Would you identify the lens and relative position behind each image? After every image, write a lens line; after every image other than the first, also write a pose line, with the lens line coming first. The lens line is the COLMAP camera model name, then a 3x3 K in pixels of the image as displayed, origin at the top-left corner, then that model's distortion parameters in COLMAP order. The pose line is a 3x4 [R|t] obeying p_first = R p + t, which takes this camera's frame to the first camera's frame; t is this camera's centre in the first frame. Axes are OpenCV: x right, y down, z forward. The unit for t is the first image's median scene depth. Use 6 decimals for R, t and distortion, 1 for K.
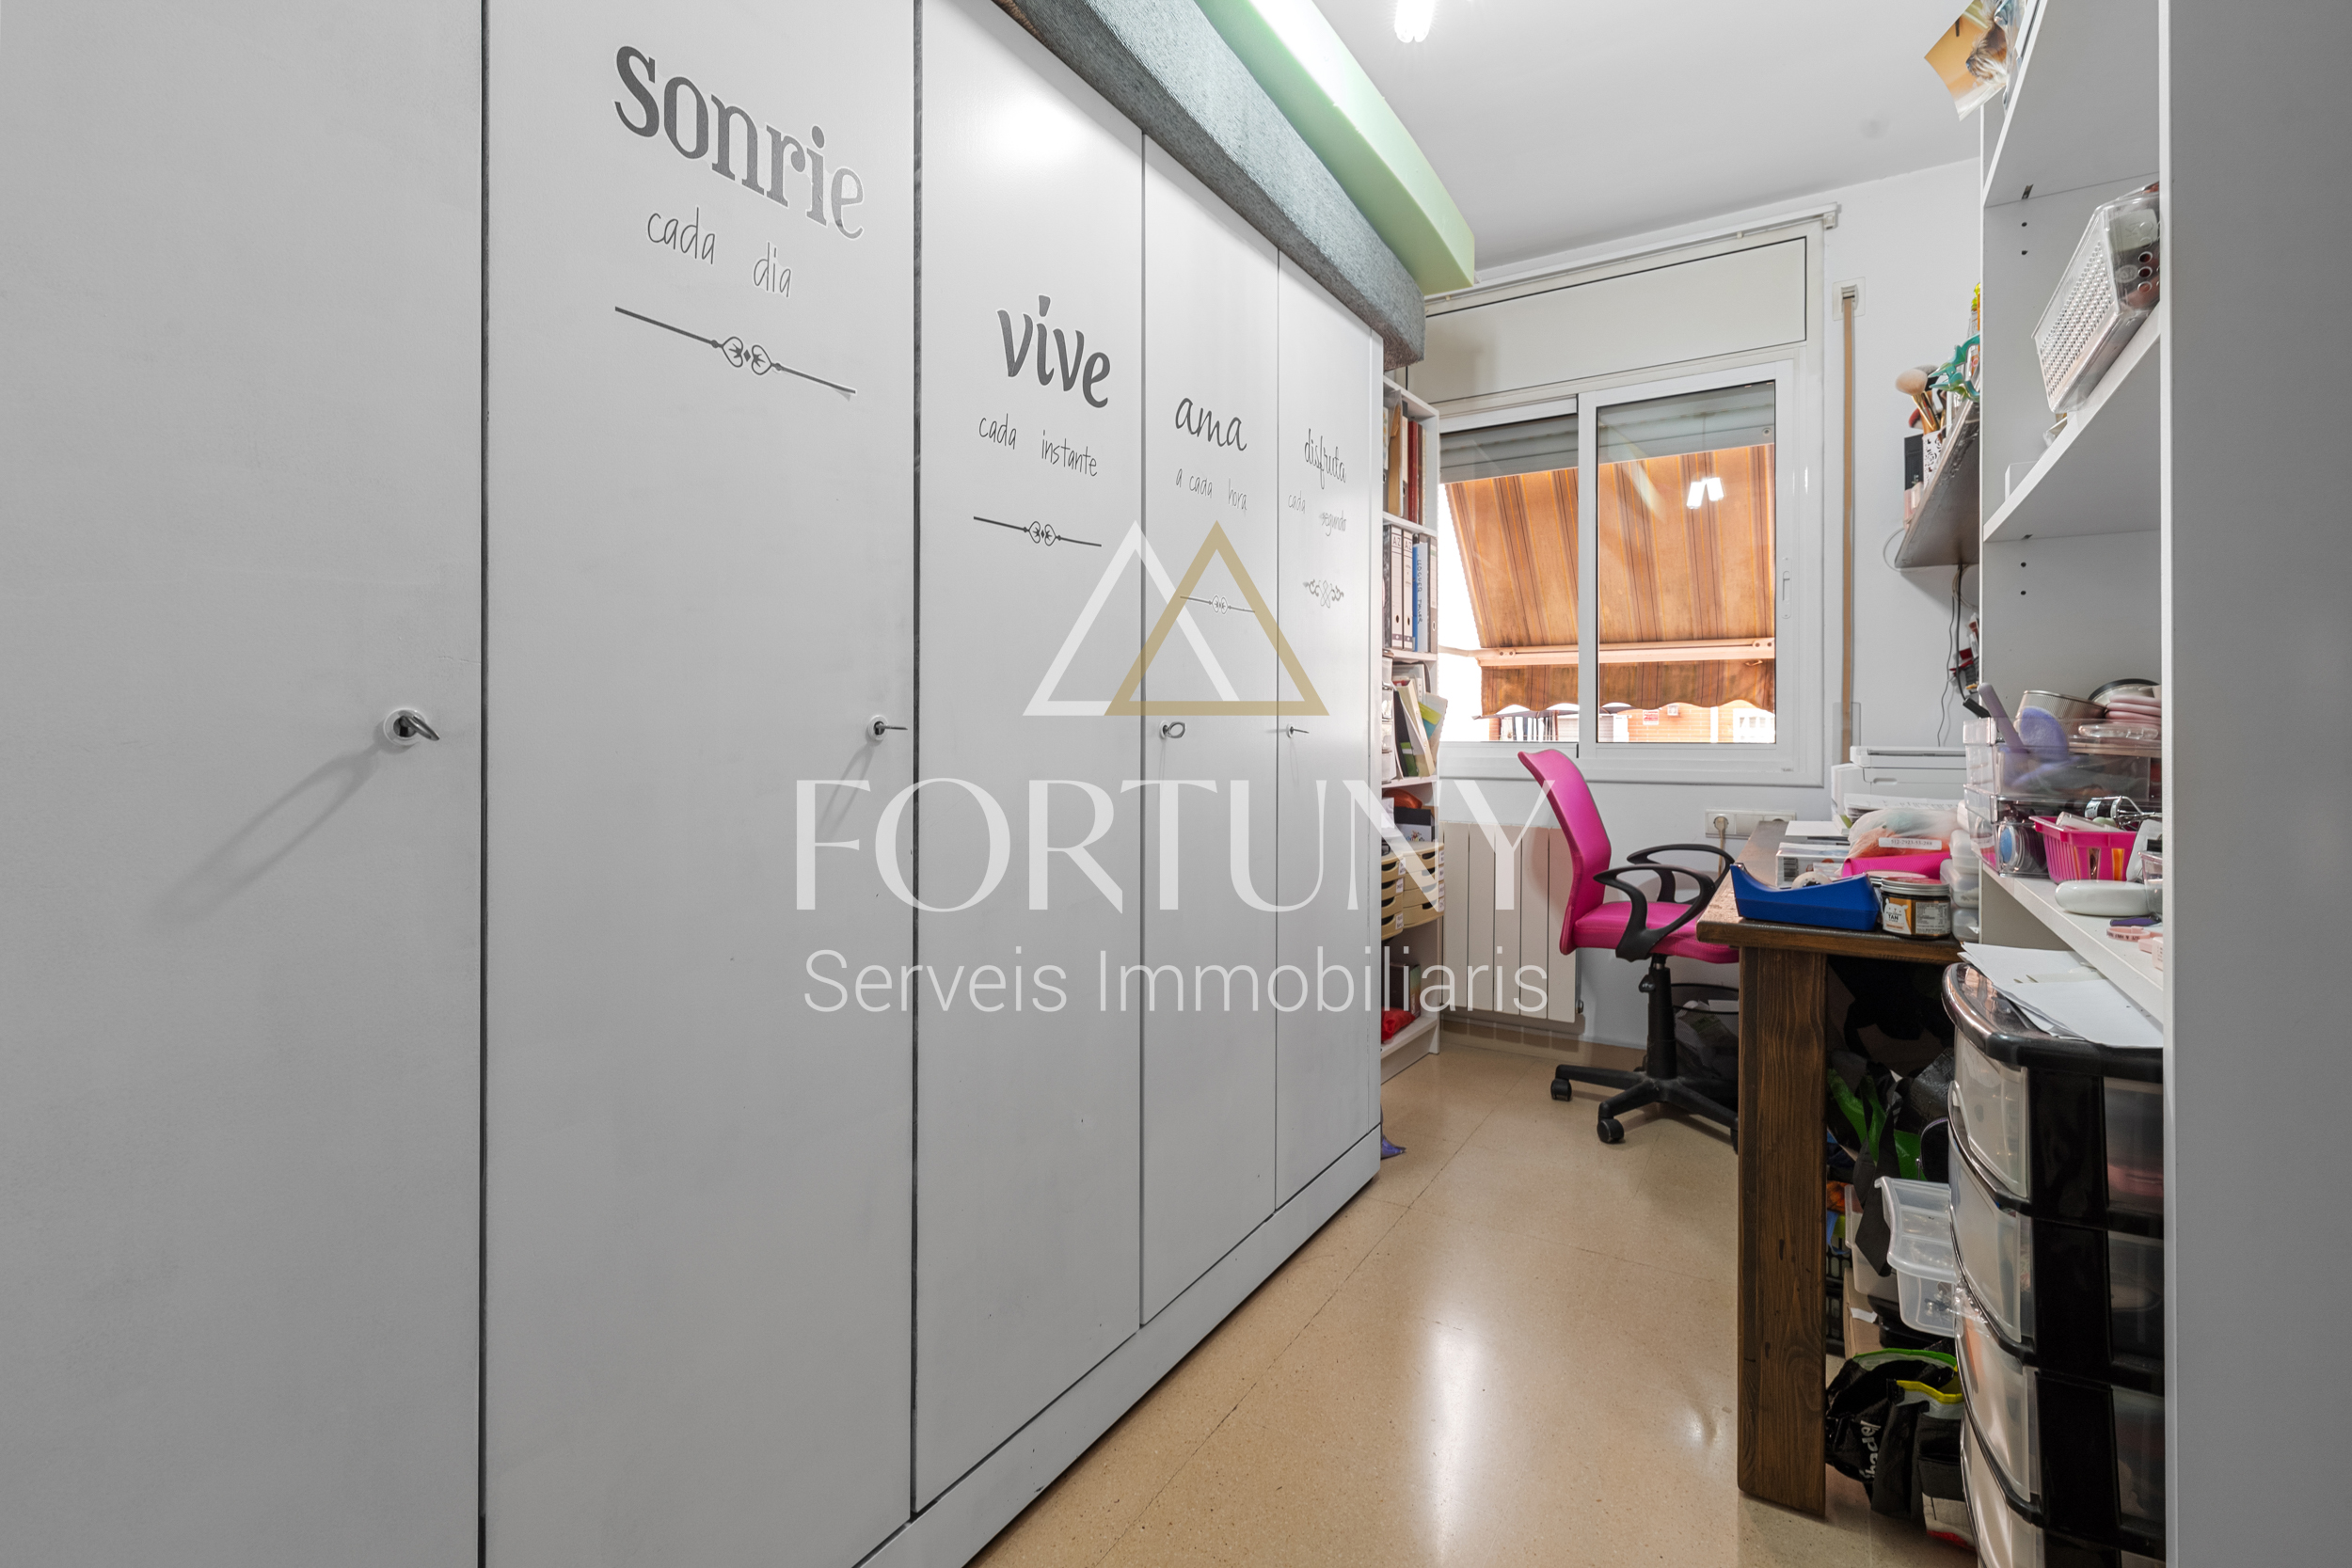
lens RADIAL K [[1085.5, 0, 1170.5], [0, 1085.5, 747.4], [0, 0, 1]] dist [0.008864, 0.000094]
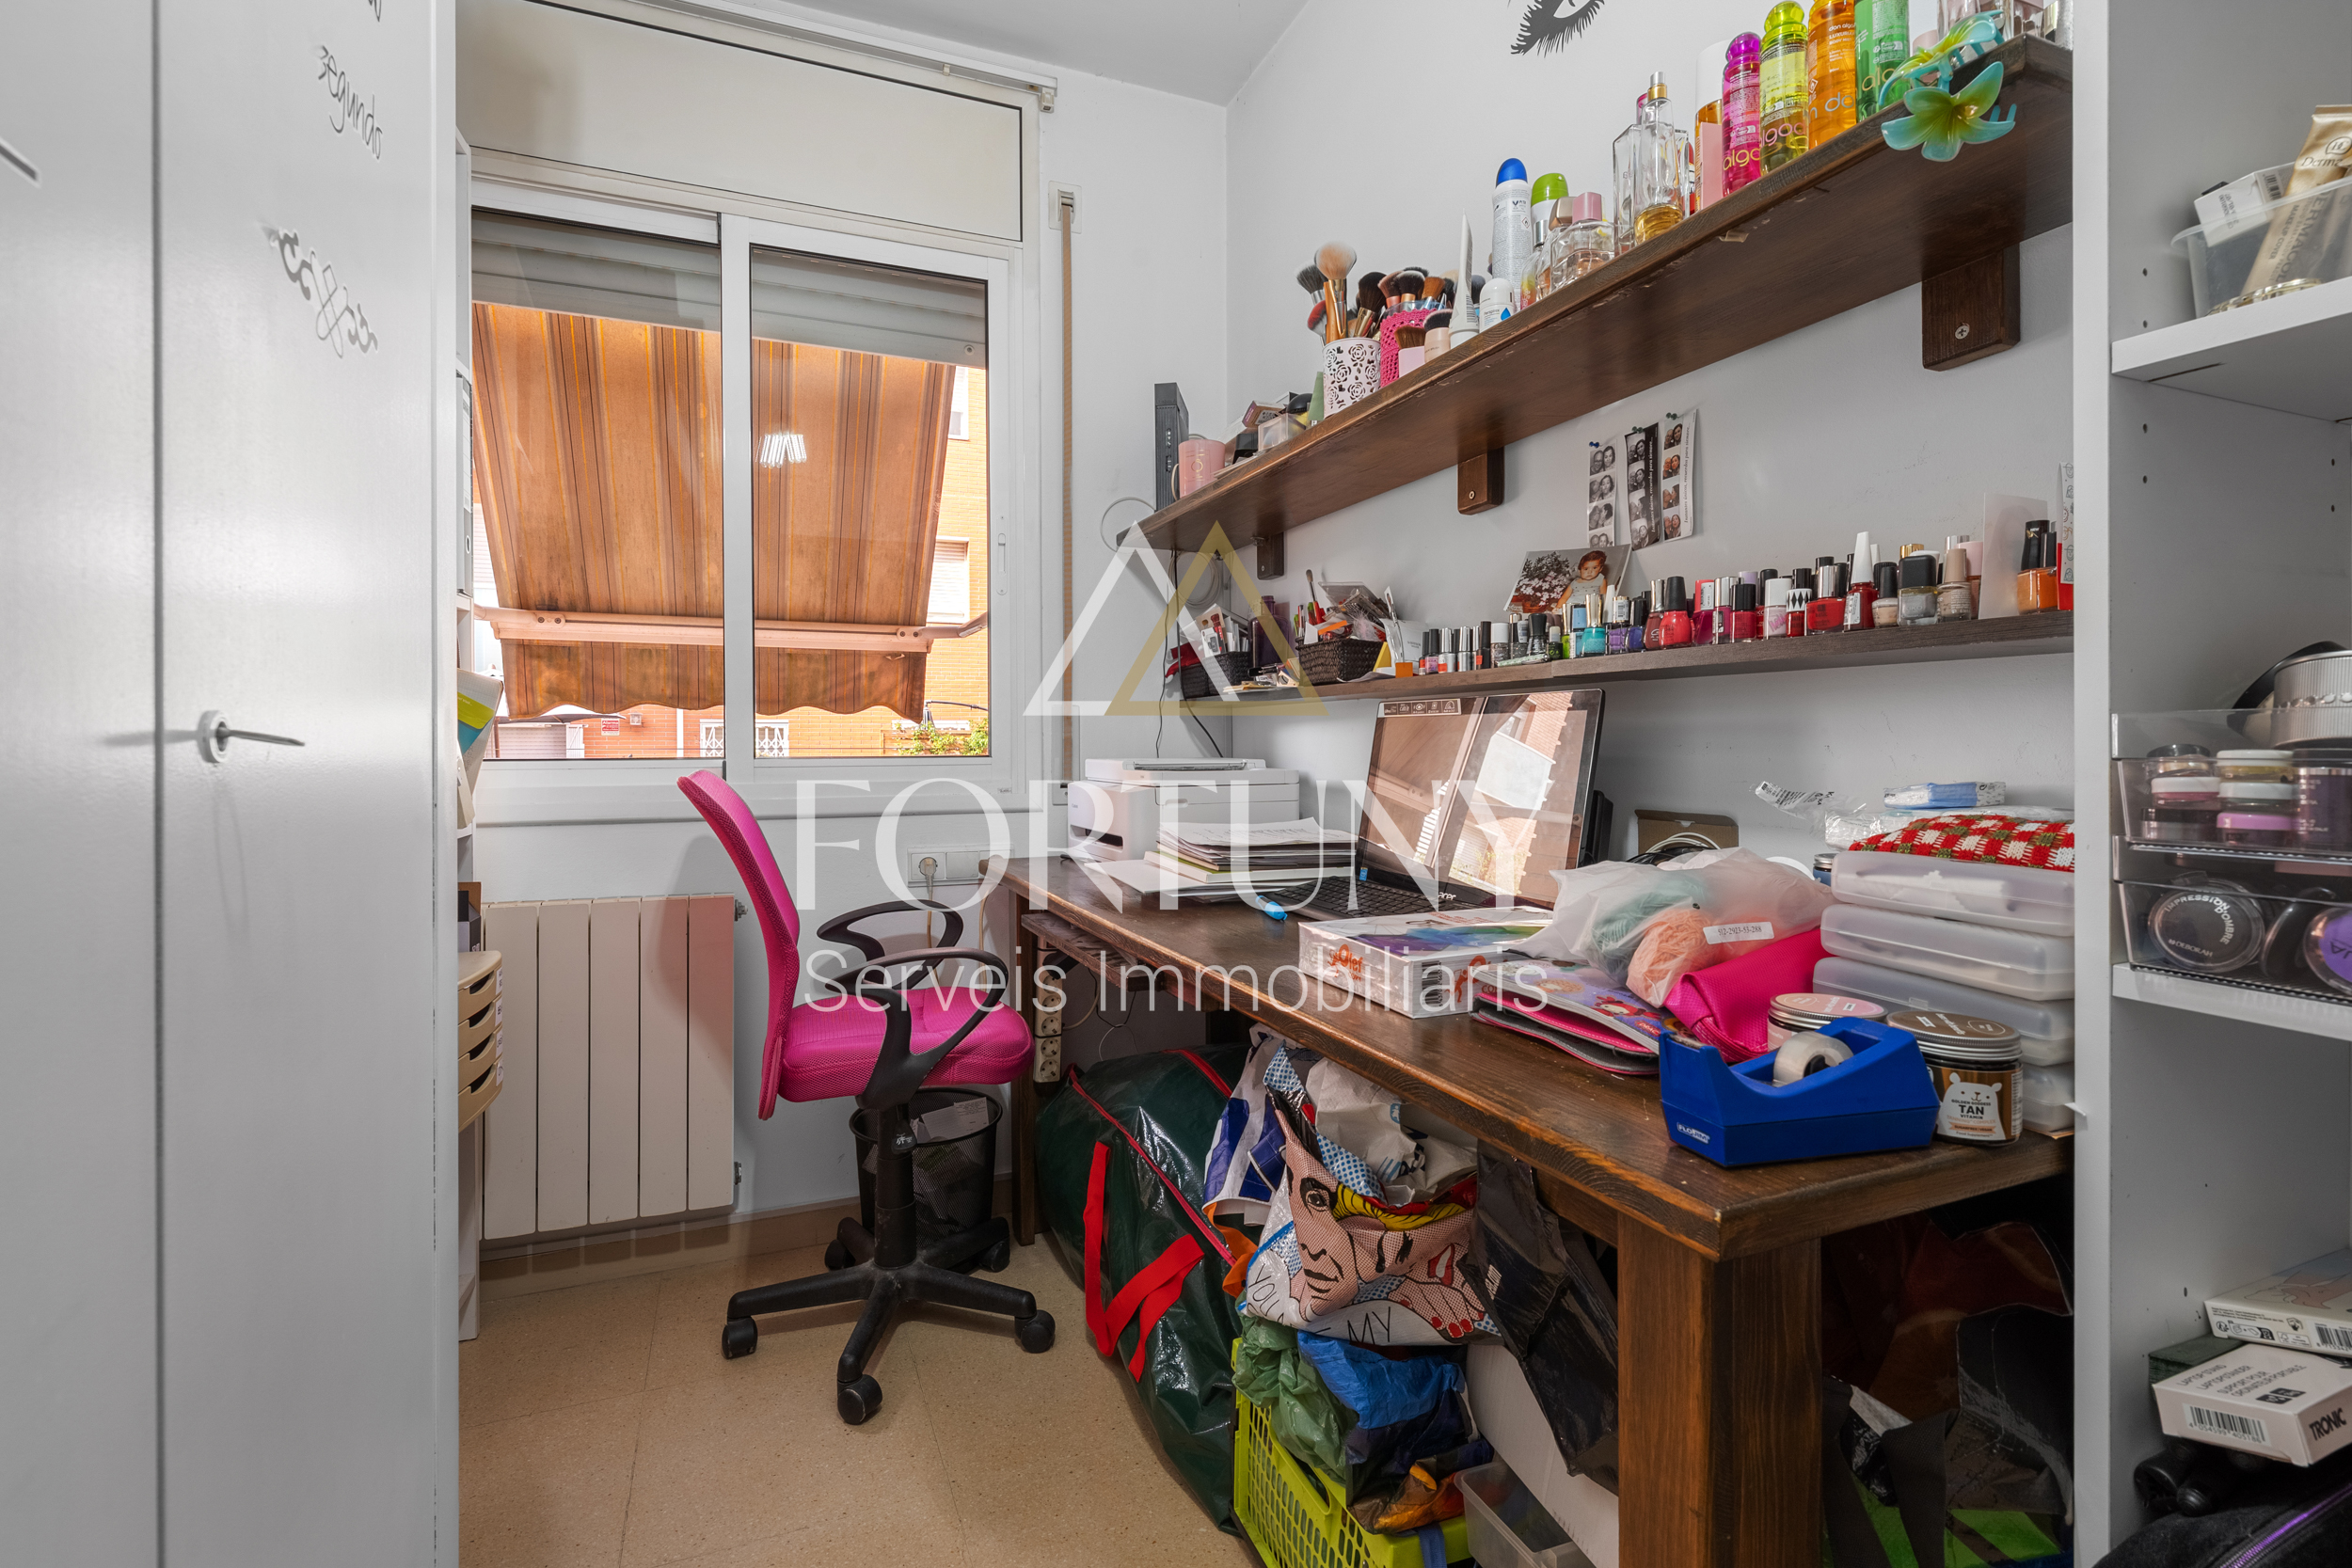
lens RADIAL K [[1085.5, 0, 1170.5], [0, 1085.5, 747.4], [0, 0, 1]] dist [0.008864, 0.000094]
pose [[0.598771, -0.003515, 0.800913, 0.017432], [0.011957, 0.999918, -0.004551, -0.004997], [-0.800831, 0.012302, 0.598764, 0.385062]]
